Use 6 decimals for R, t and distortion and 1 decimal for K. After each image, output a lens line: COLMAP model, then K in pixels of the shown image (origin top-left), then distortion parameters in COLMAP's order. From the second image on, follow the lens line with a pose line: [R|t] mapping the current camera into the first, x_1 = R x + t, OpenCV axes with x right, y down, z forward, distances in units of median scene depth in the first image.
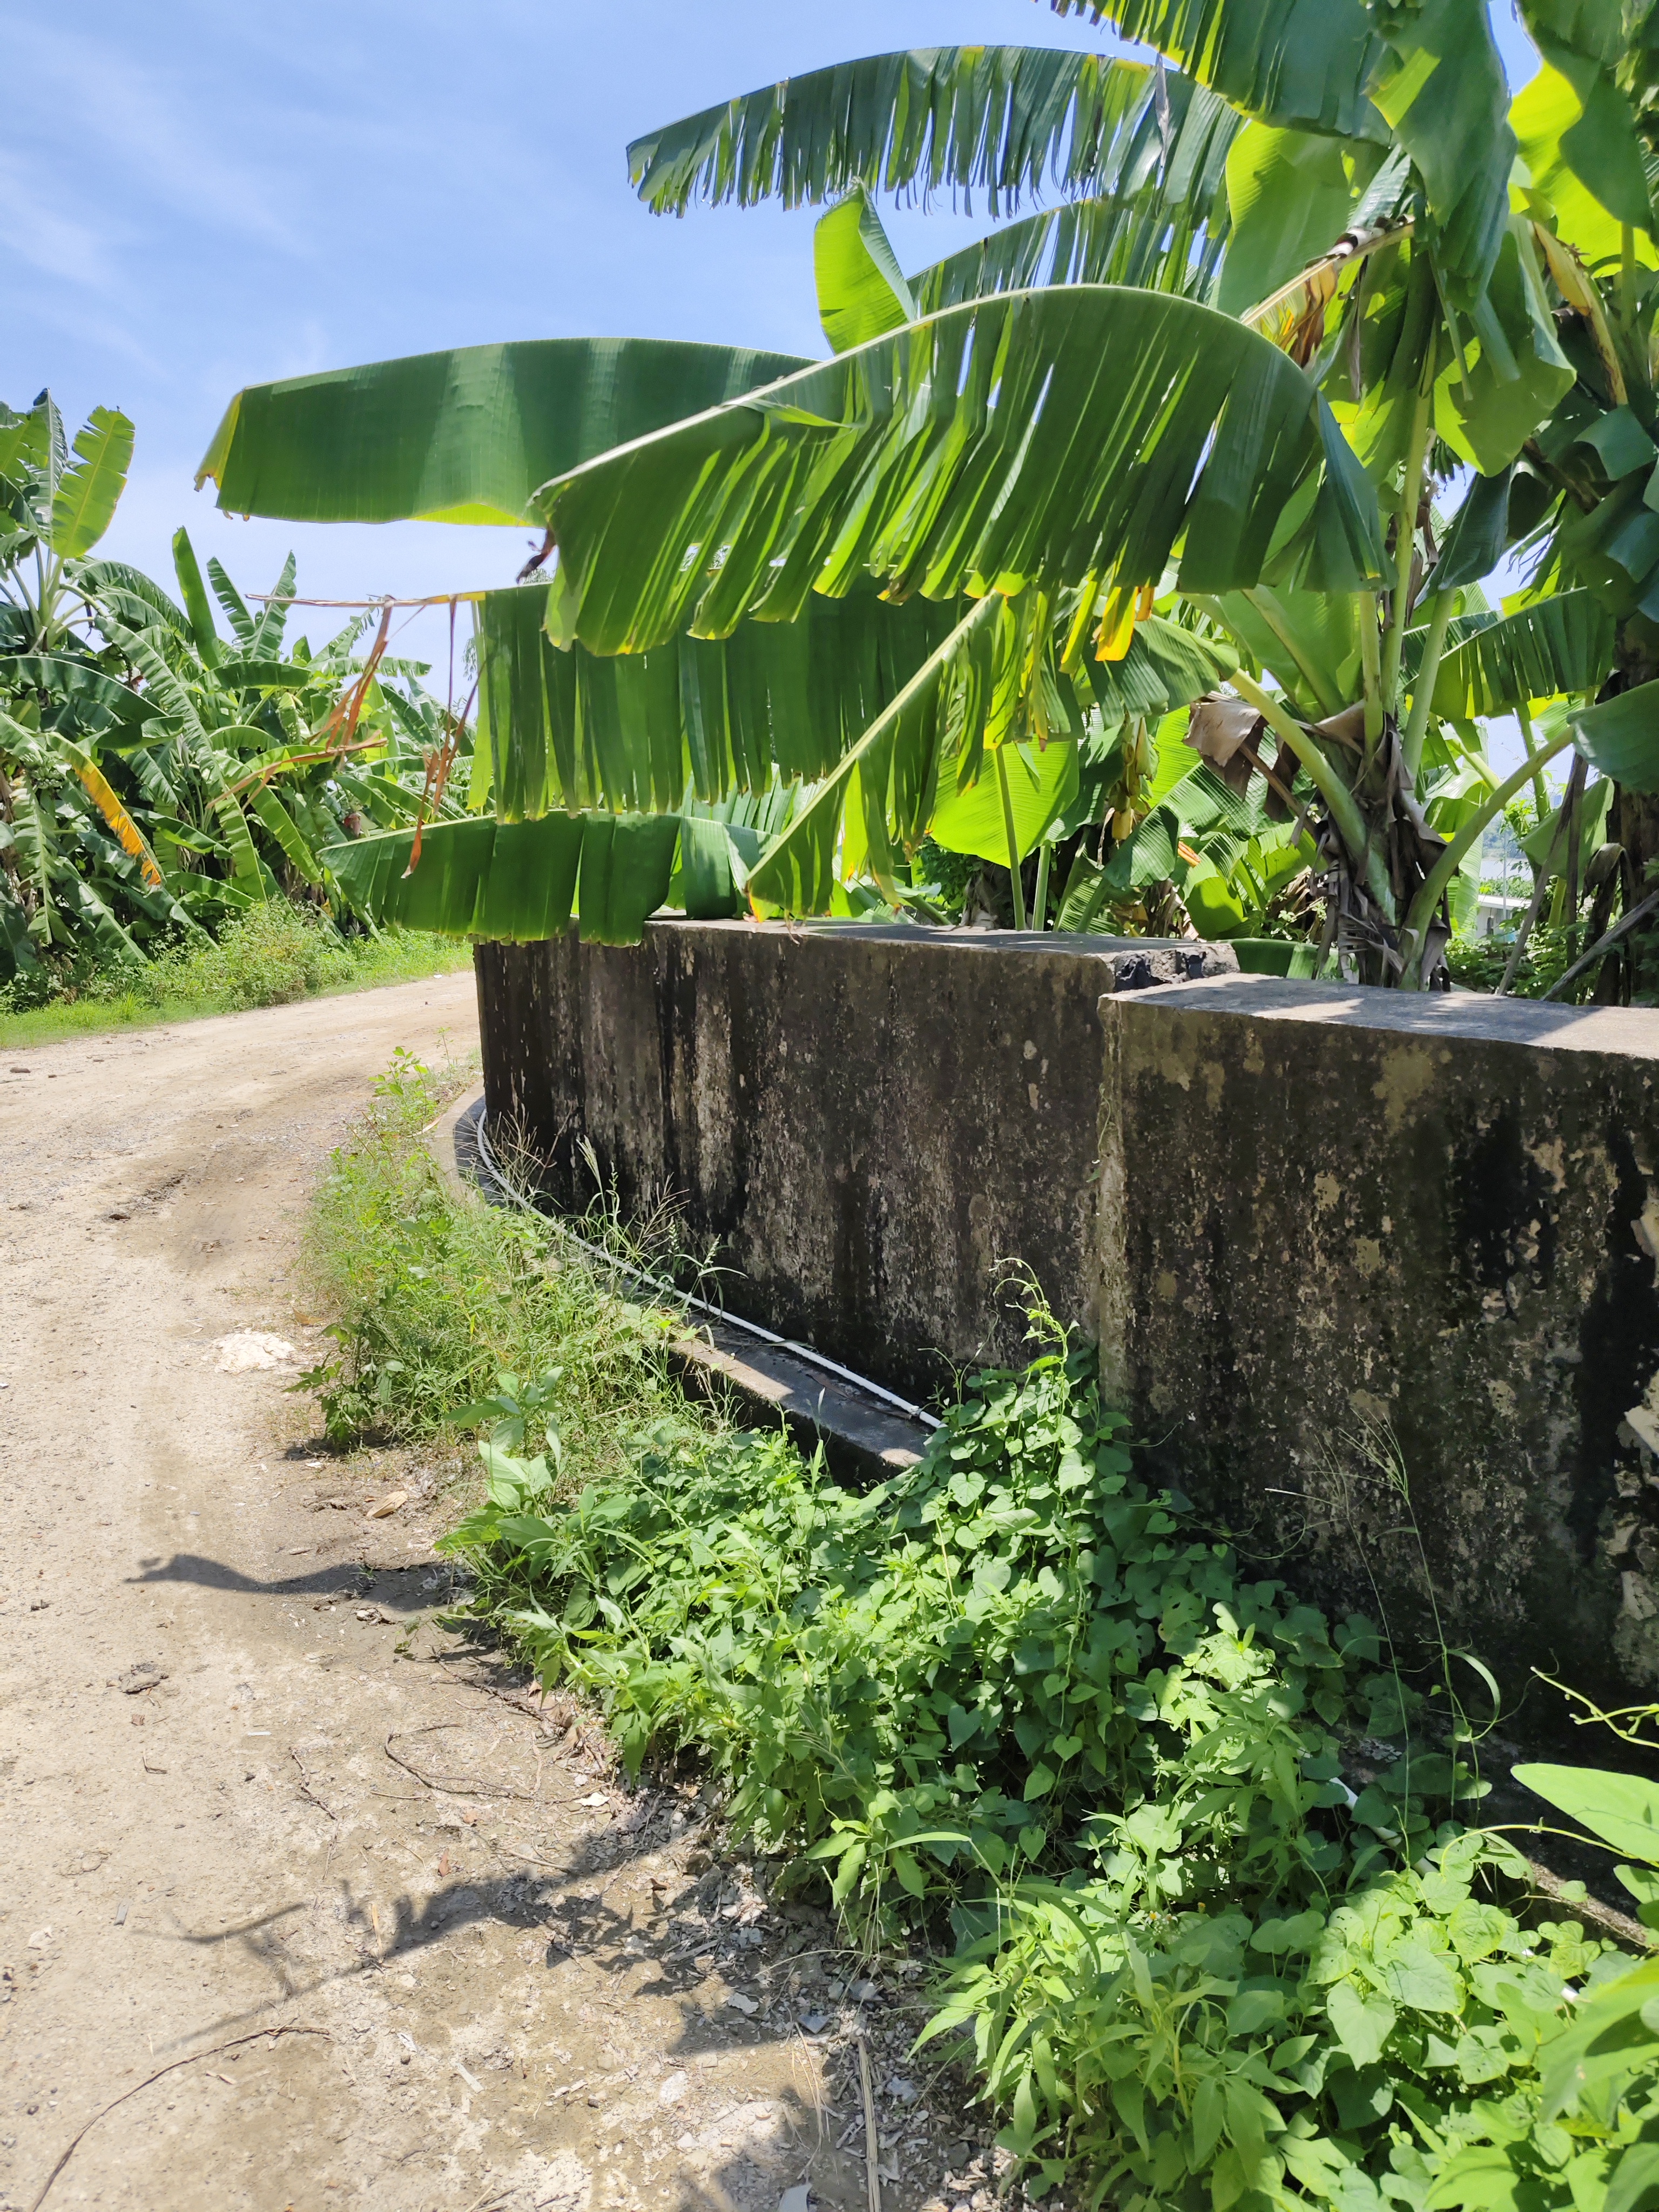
lens RADIAL K [[1514.1, 0, 838.3], [0, 1514.1, 1109.1], [0, 0, 1]] dist [0.038142, -0.019694]
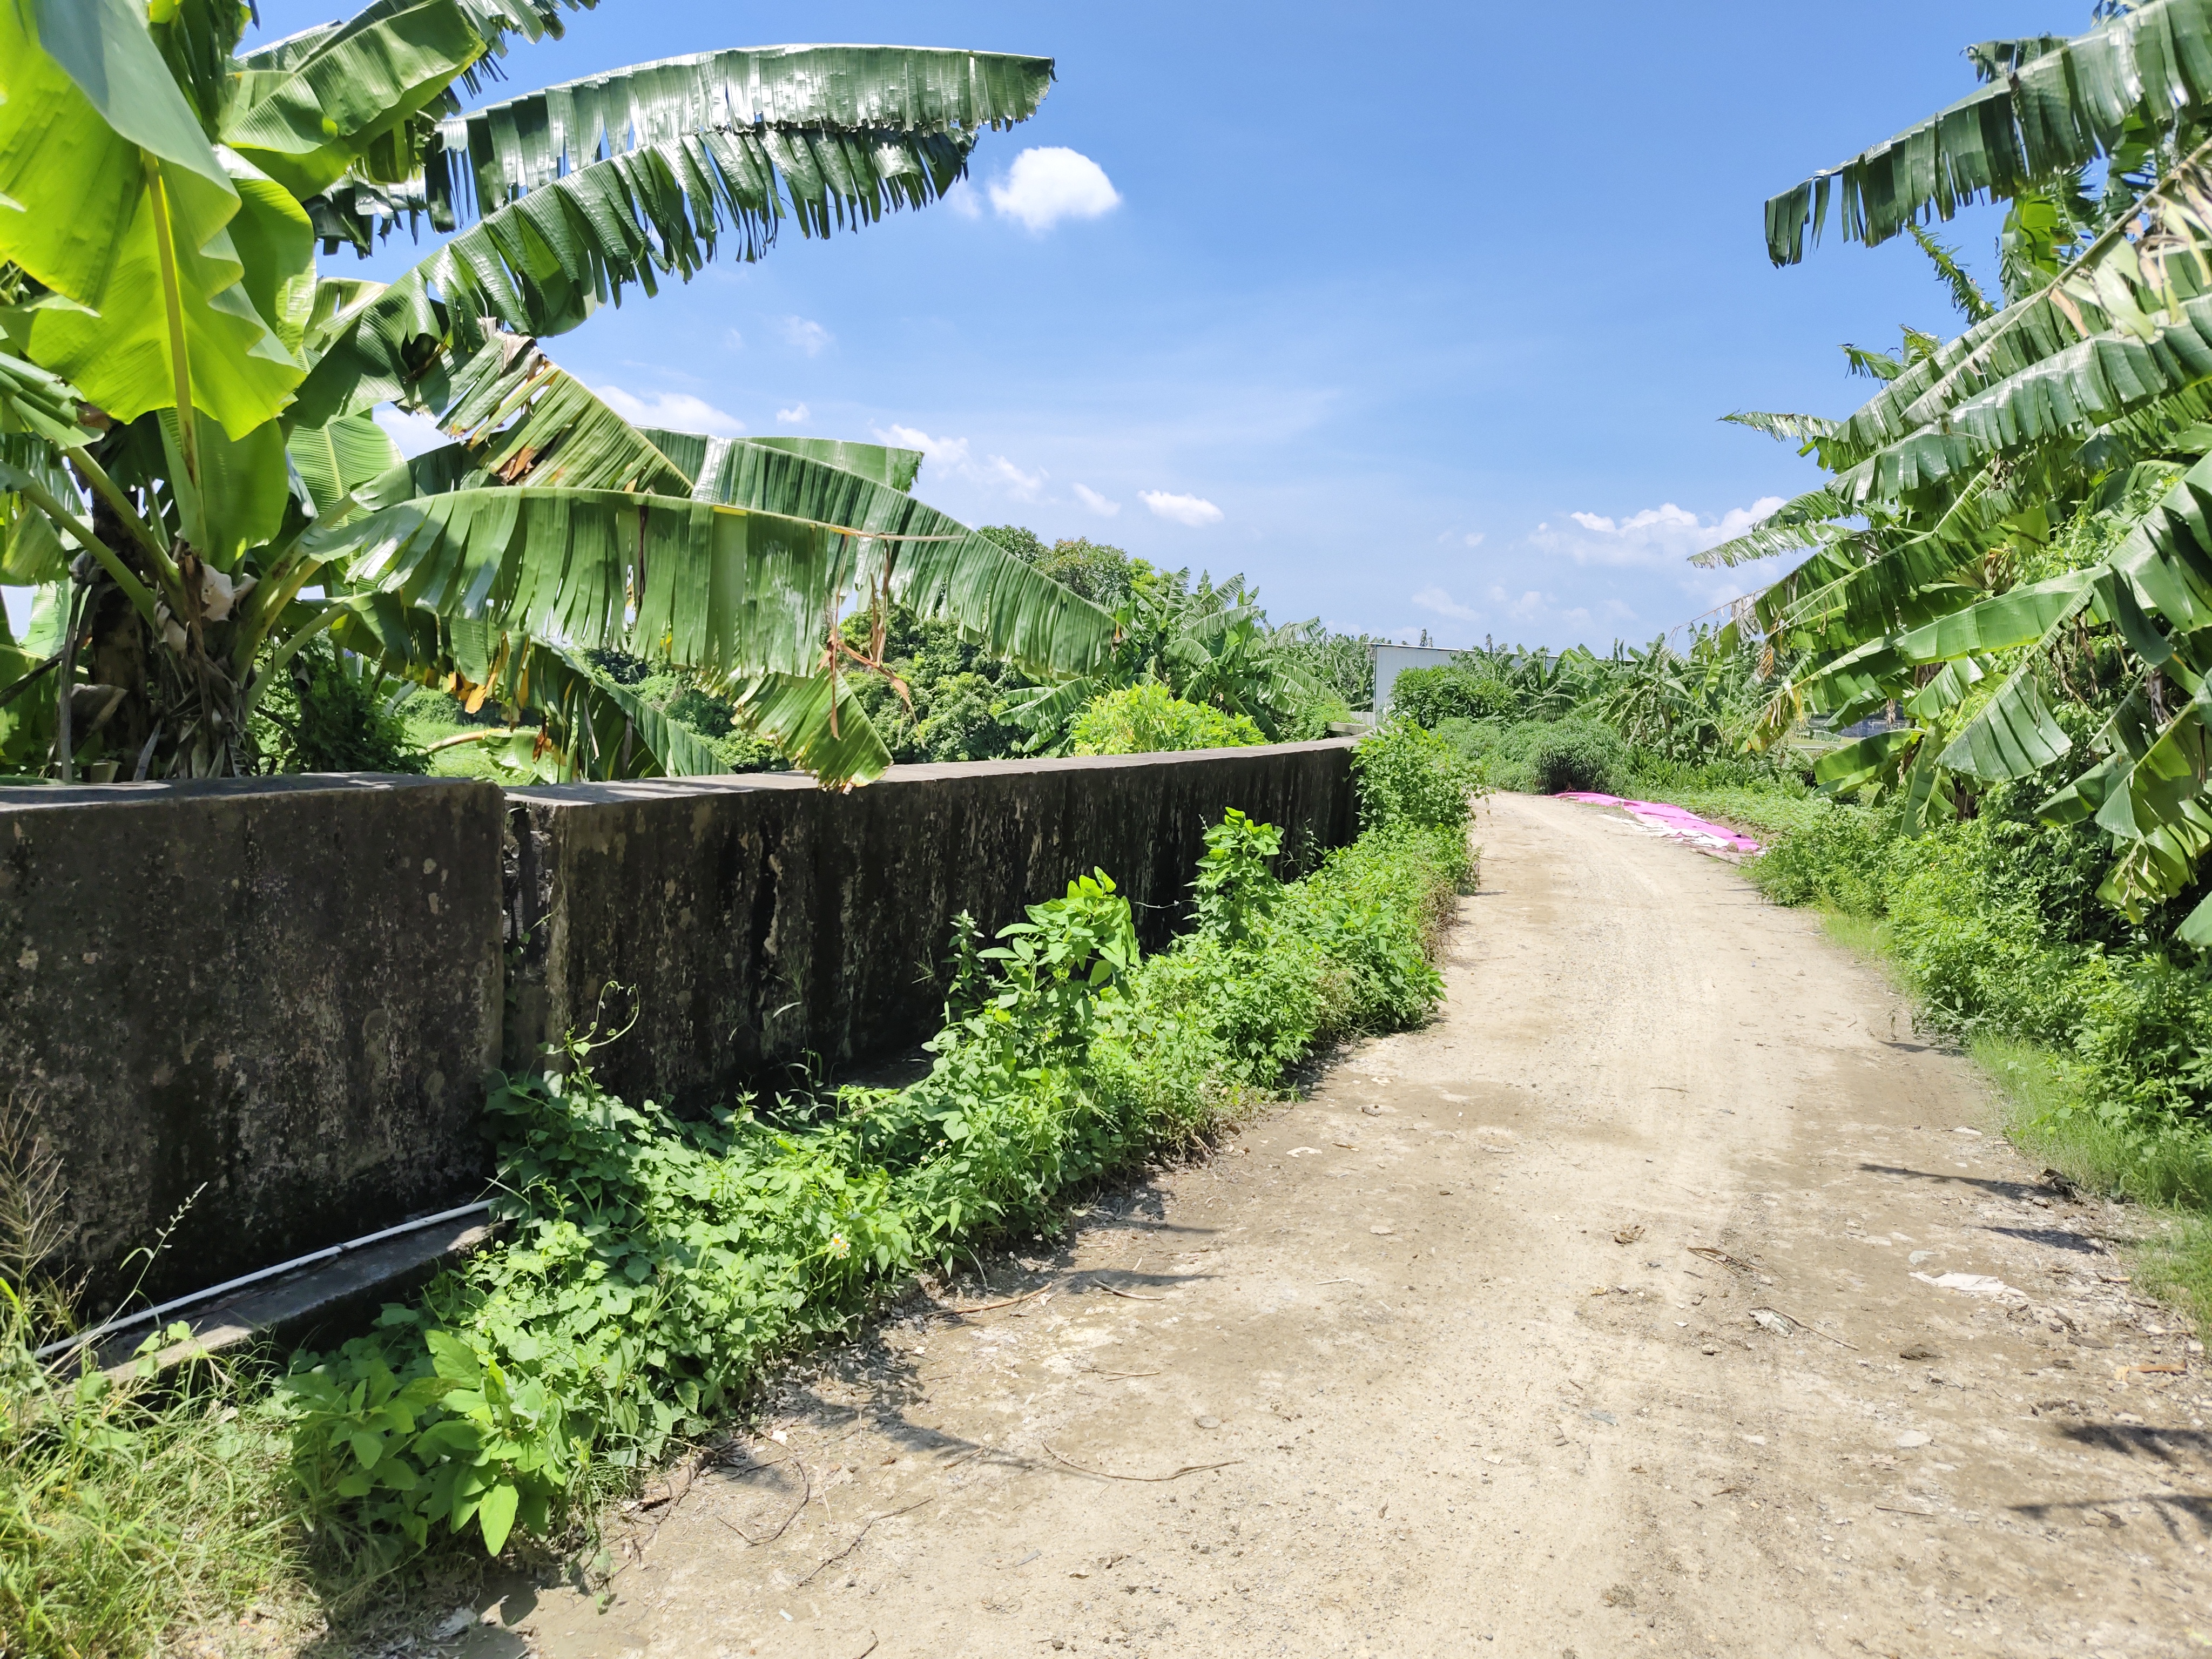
lens RADIAL K [[1514.1, 0, 1105.5], [0, 1514.1, 817.3], [0, 0, 1]] dist [0.038142, -0.019694]
pose [[-0.496817, -0.087793, 0.863404, -1.513813], [0.119189, 0.978541, 0.168084, -0.276489], [-0.859632, 0.186415, -0.475691, 1.413443]]
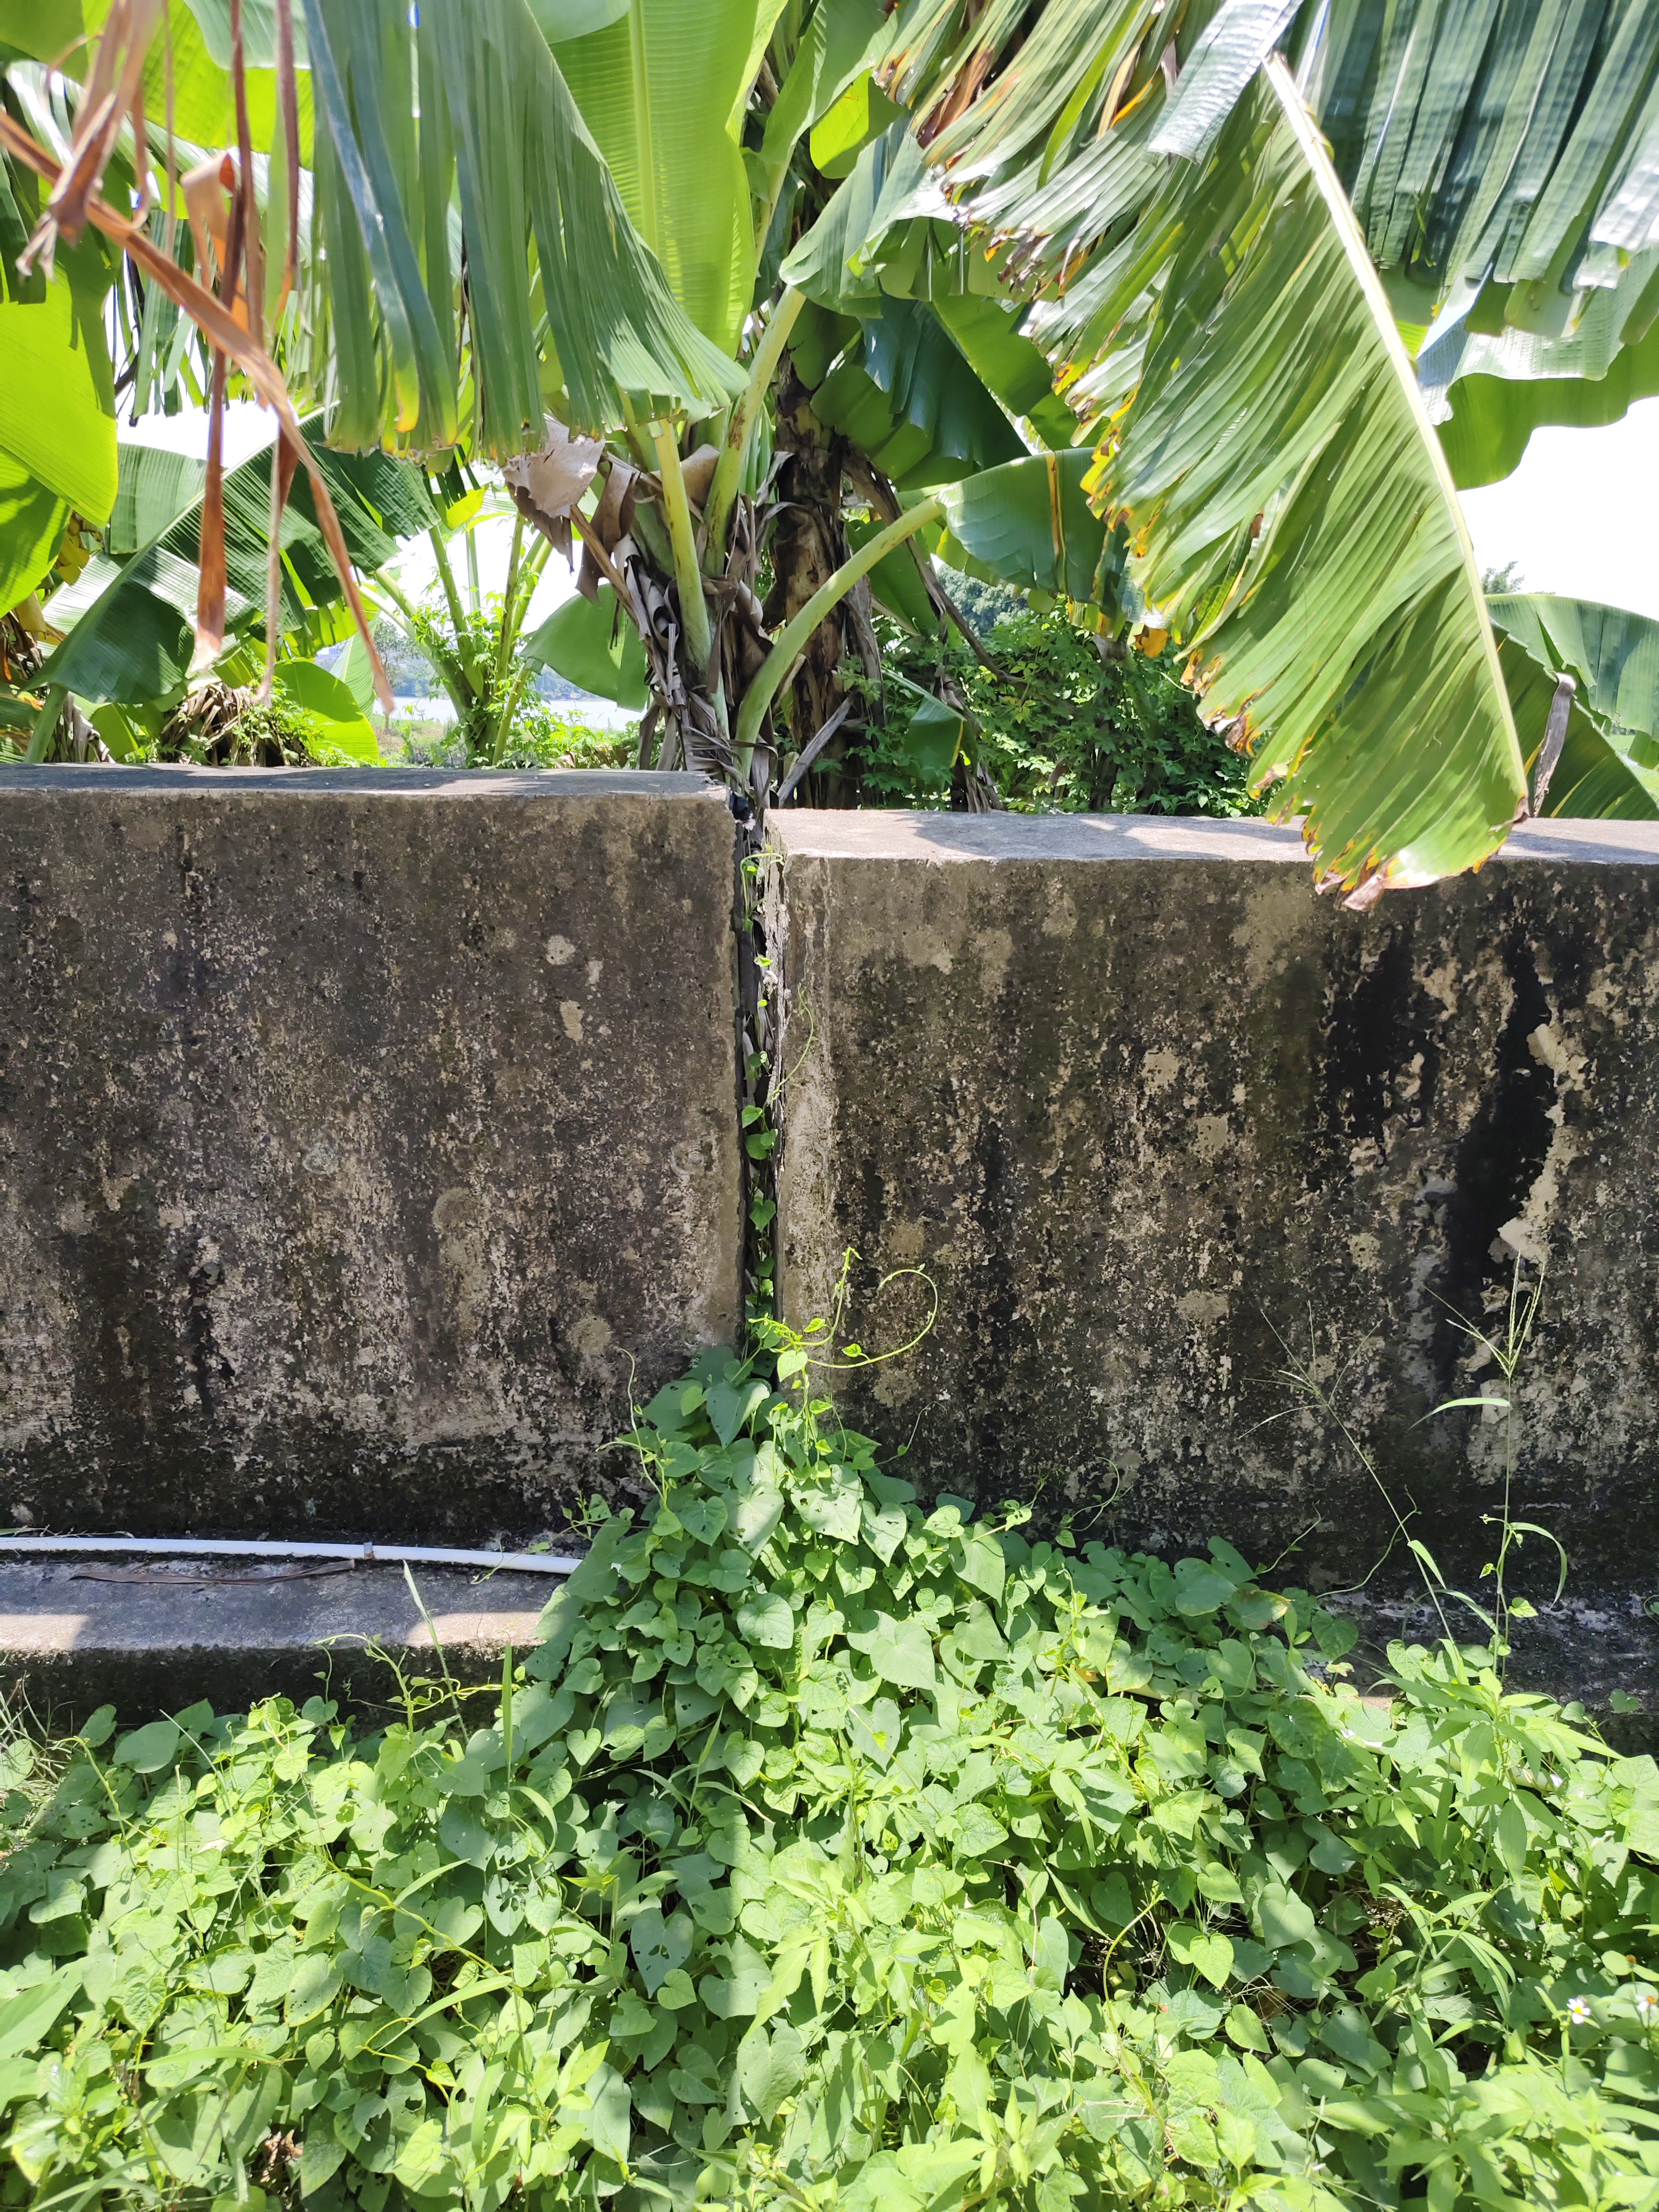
lens RADIAL K [[1514.1, 0, 818.4], [0, 1514.1, 1111.6], [0, 0, 1]] dist [0.038142, -0.019694]
pose [[0.564858, -0.216527, 0.796273, -0.432322], [0.130169, 0.976259, 0.173130, -0.088318], [-0.814857, 0.005856, 0.579633, 0.686882]]
